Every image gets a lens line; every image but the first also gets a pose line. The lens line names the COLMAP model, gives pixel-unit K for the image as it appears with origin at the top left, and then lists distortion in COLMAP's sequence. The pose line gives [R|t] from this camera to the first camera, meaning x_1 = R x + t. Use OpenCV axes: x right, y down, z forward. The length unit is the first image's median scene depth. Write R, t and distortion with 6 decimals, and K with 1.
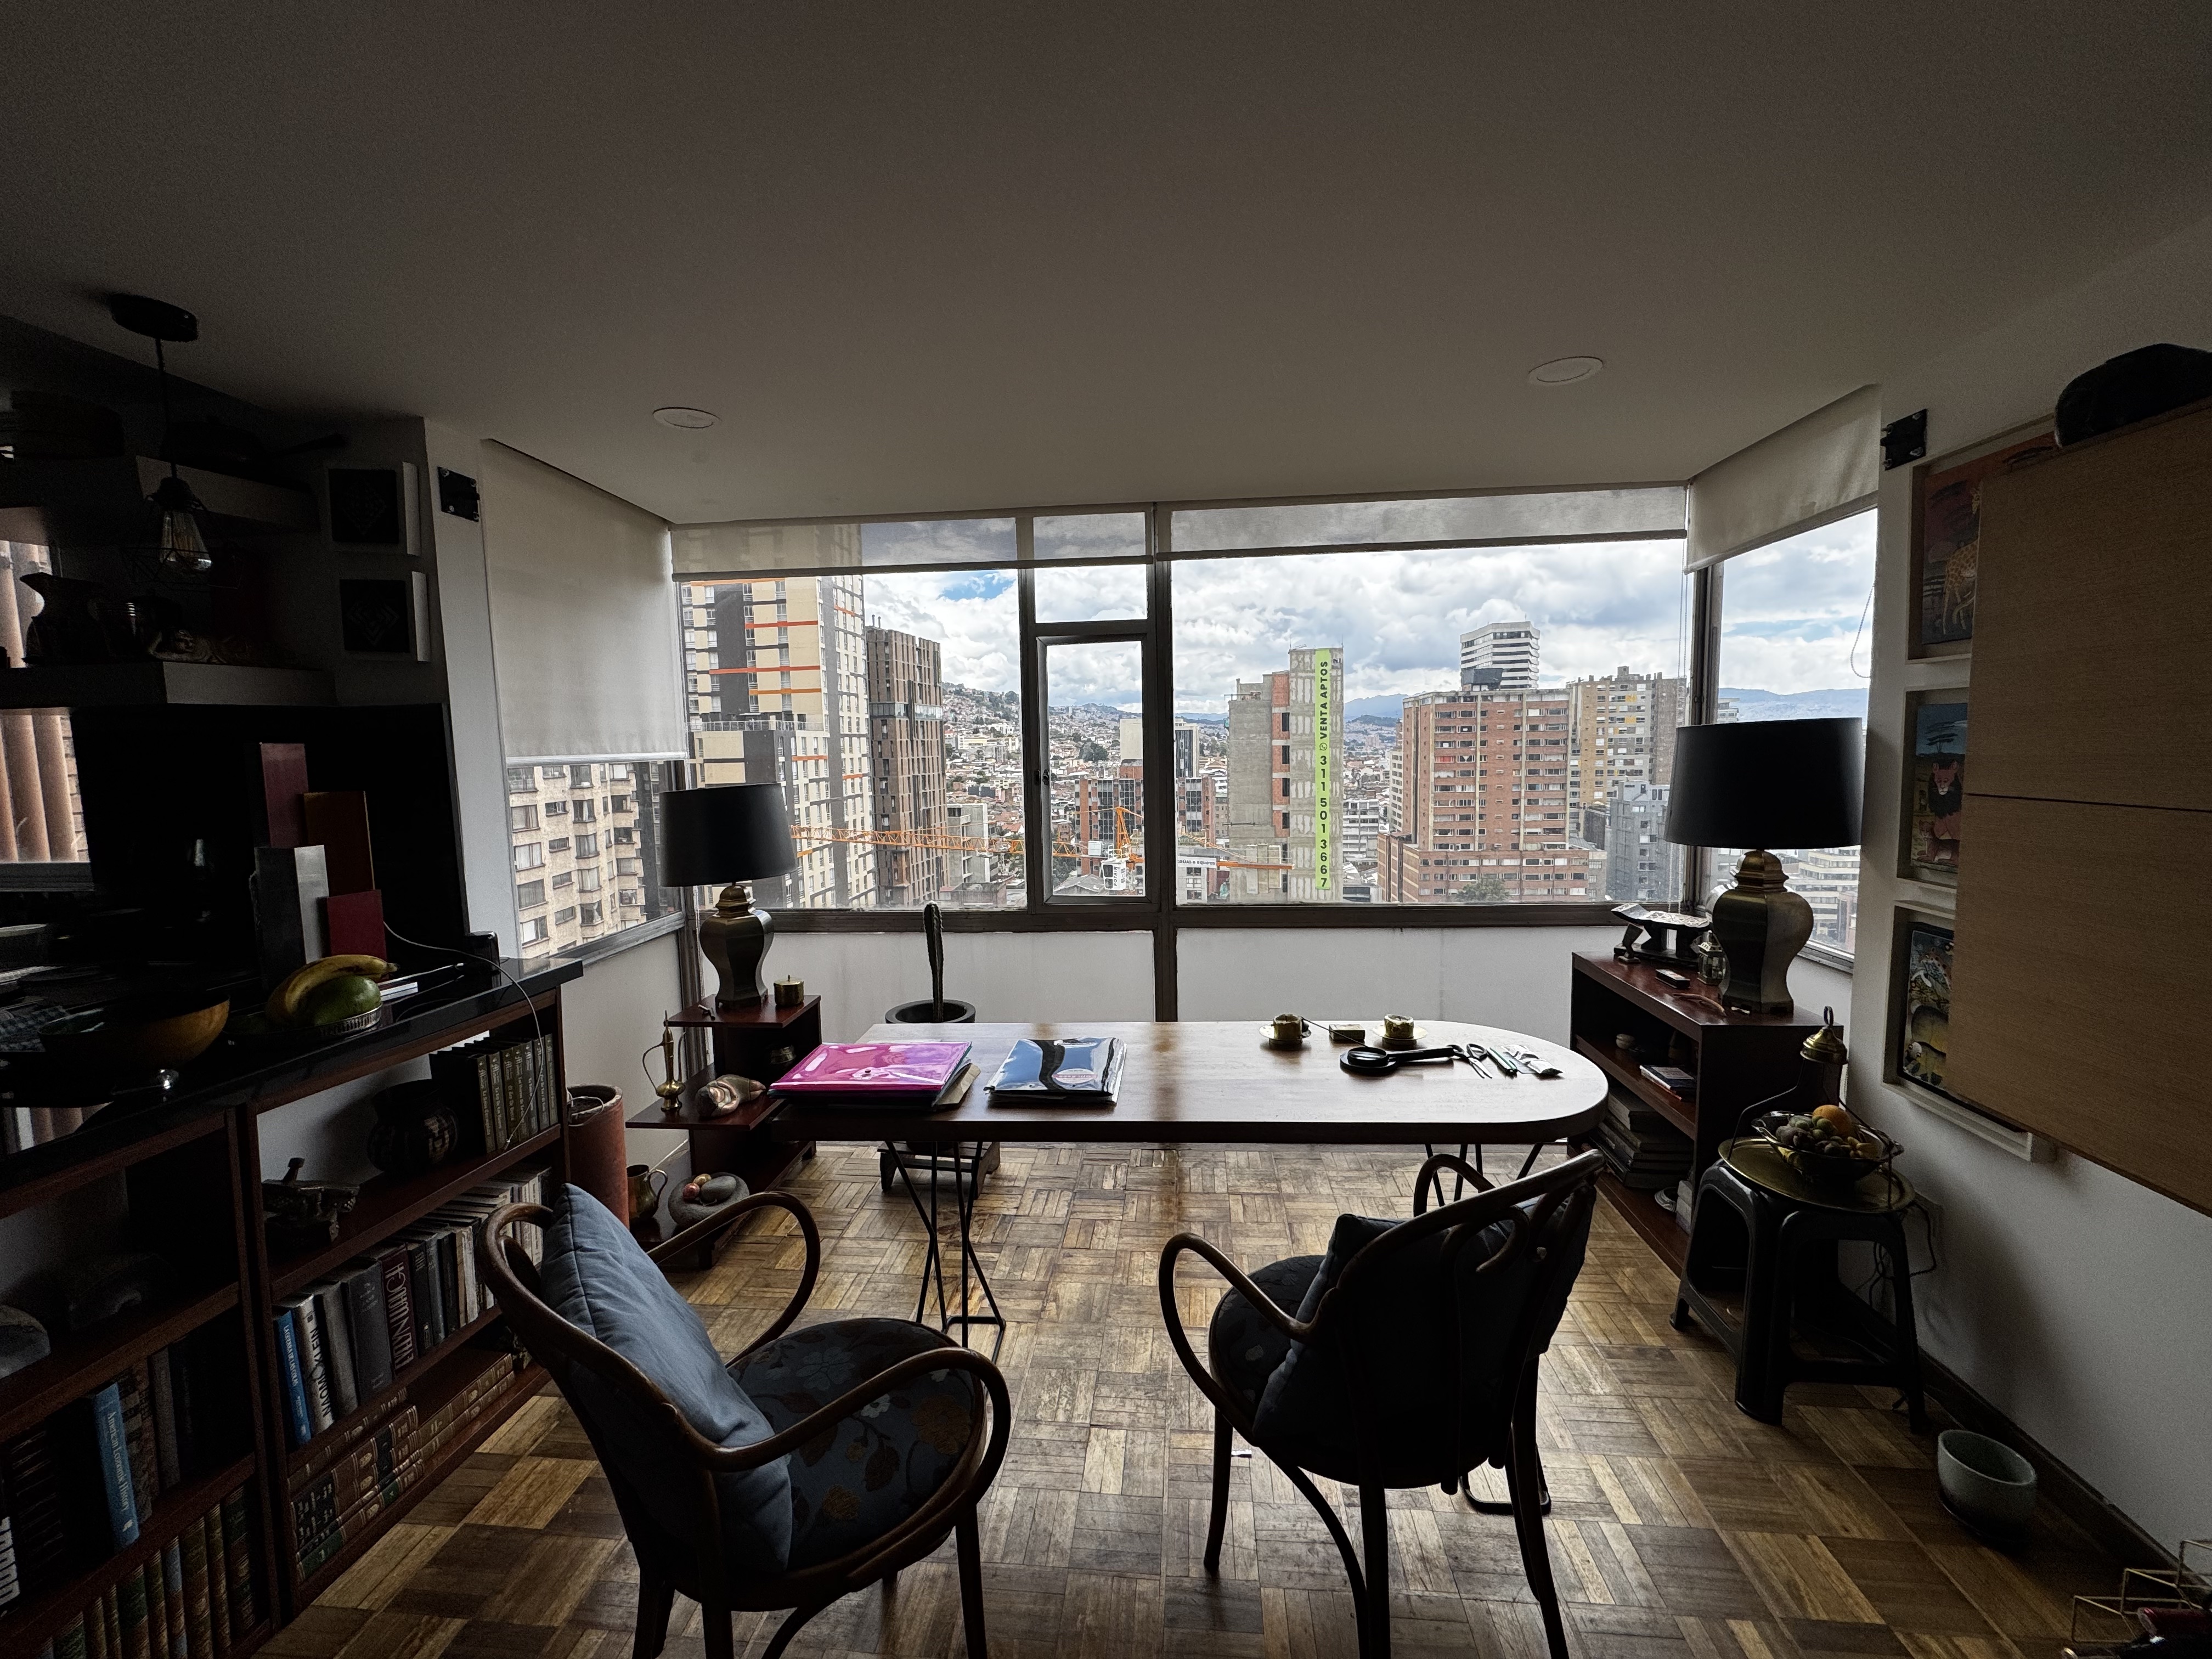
lens RADIAL K [[880.9, 0, 1096.2], [0, 880.9, 827.4], [0, 0, 1]] dist [-0.005044, 0.000637]
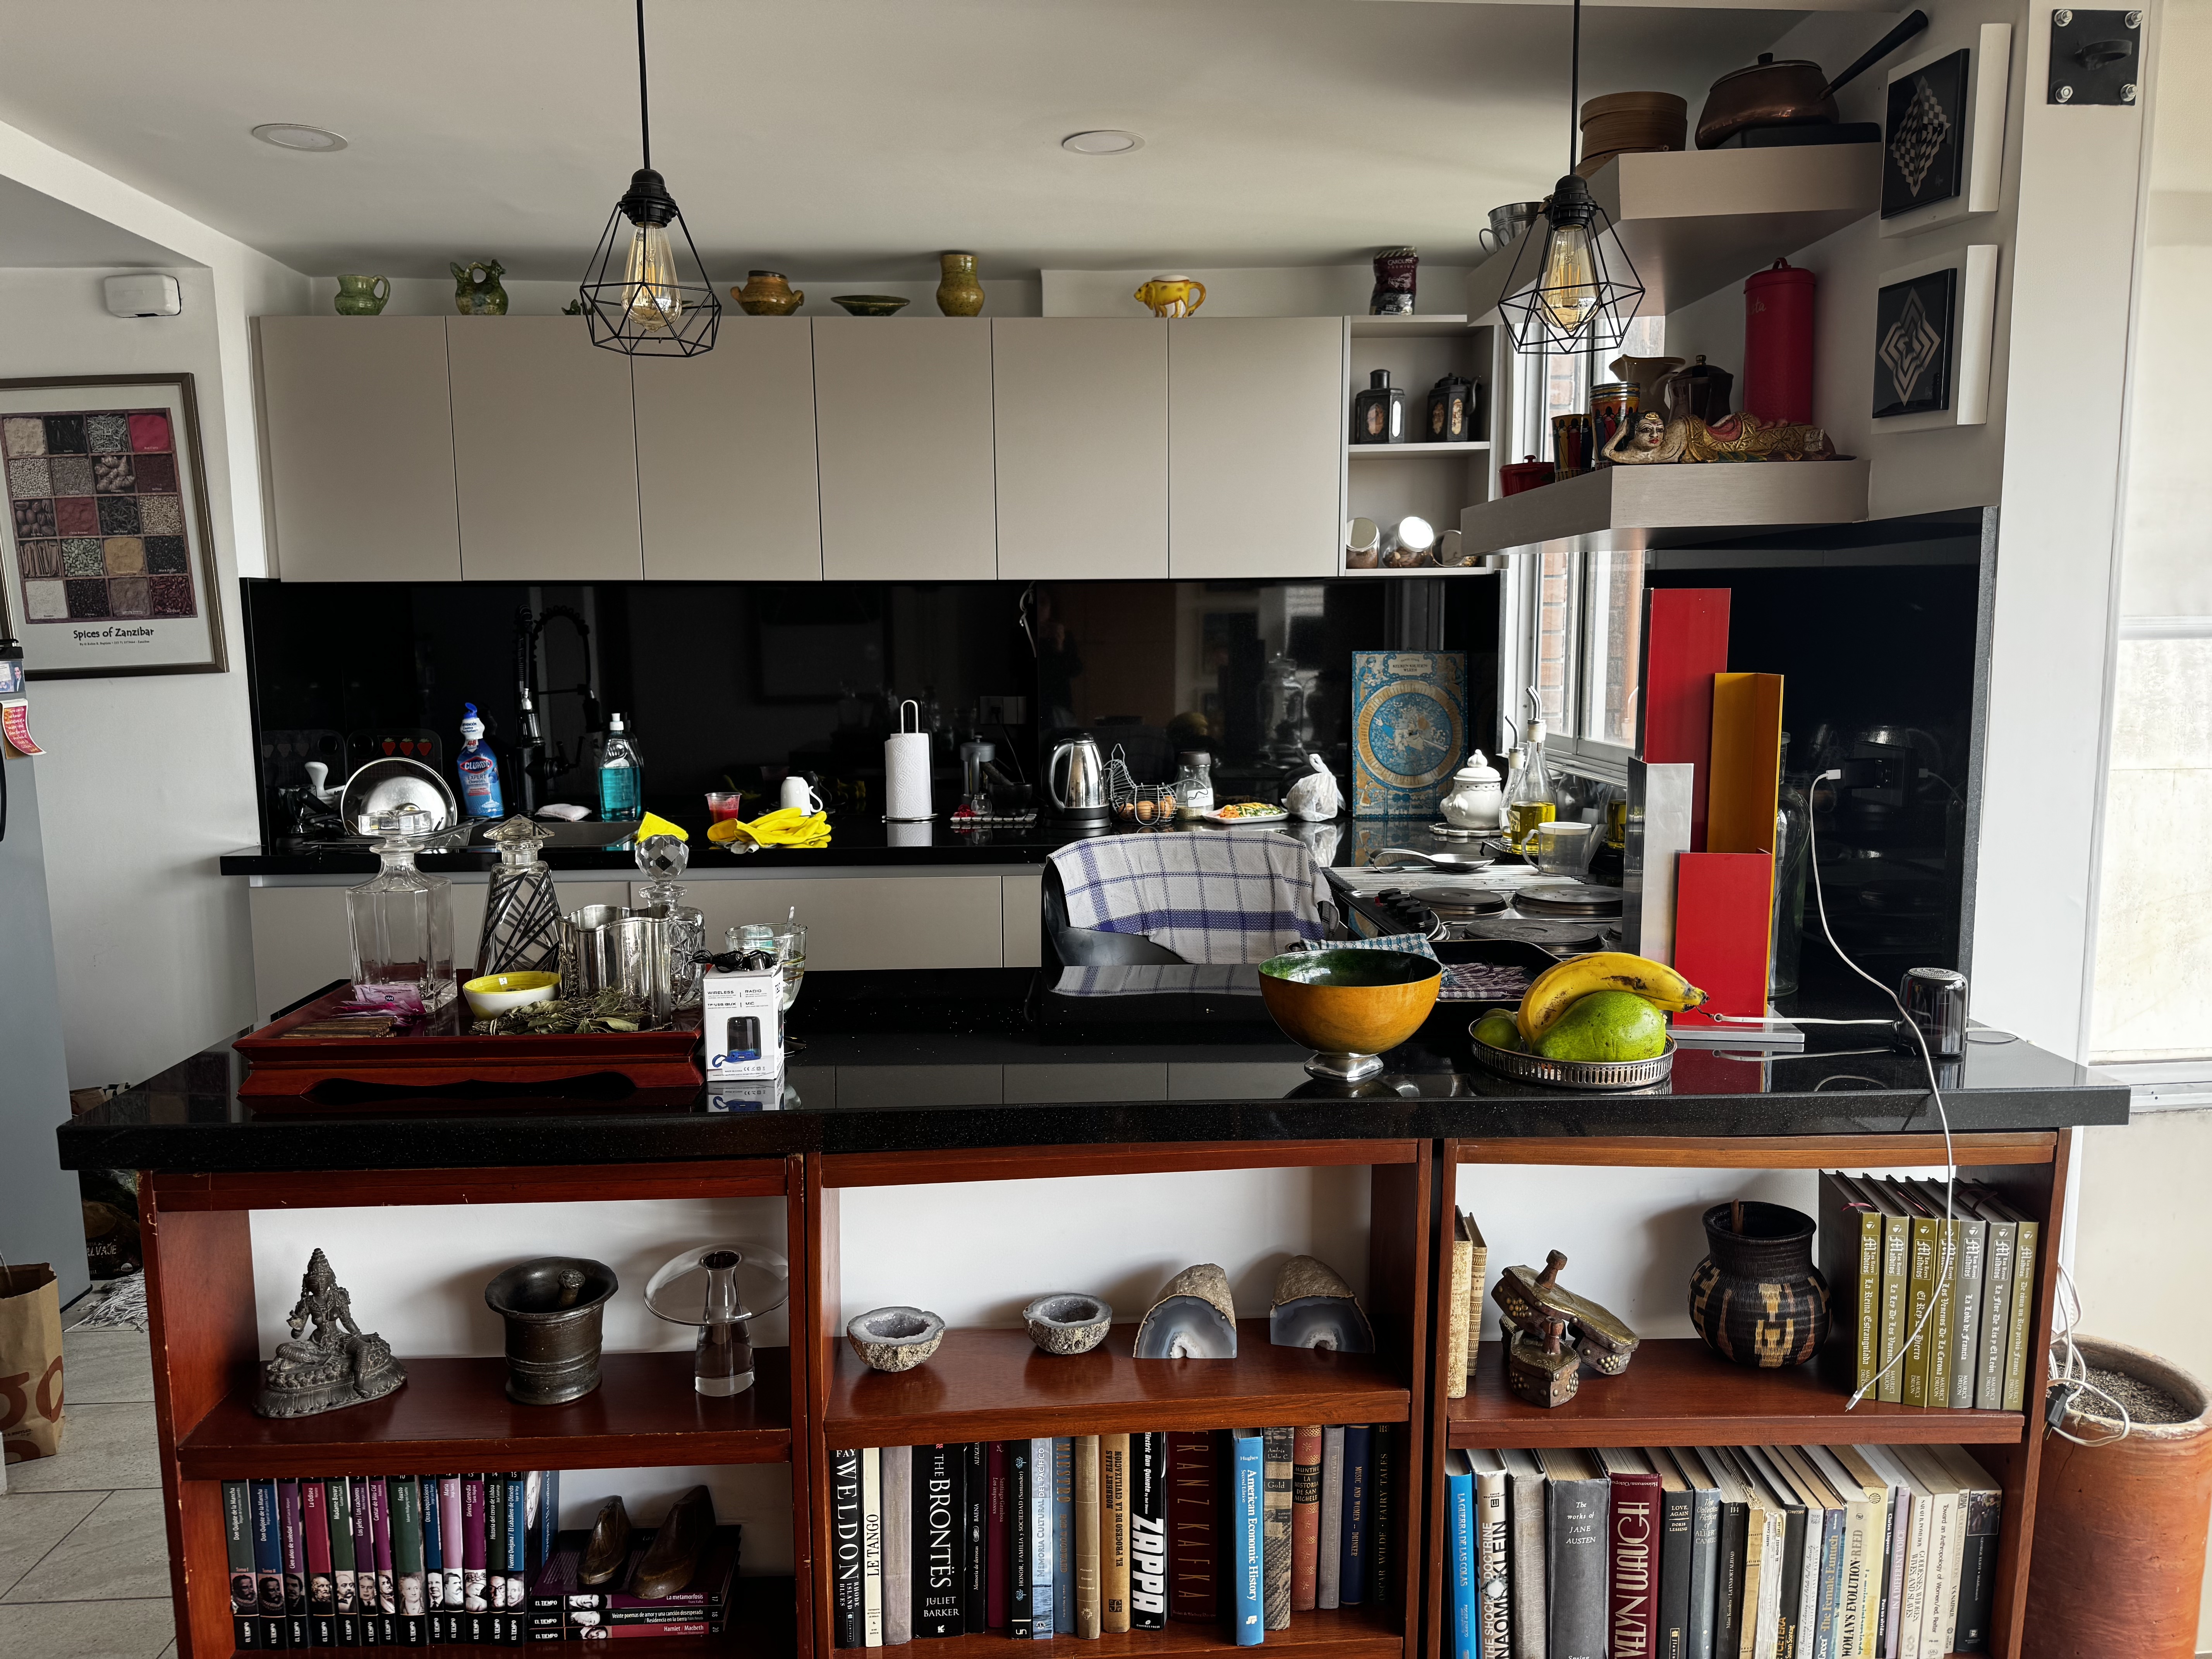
lens RADIAL K [[1562.4, 0, 1116.8], [0, 1562.4, 822.5], [0, 0, 1]] dist [0.024177, -0.033226]
pose [[0.169794, 0.144448, -0.974836, 0.045814], [-0.089338, 0.987382, 0.130746, -0.024476], [0.981422, 0.064890, 0.180556, 0.247751]]
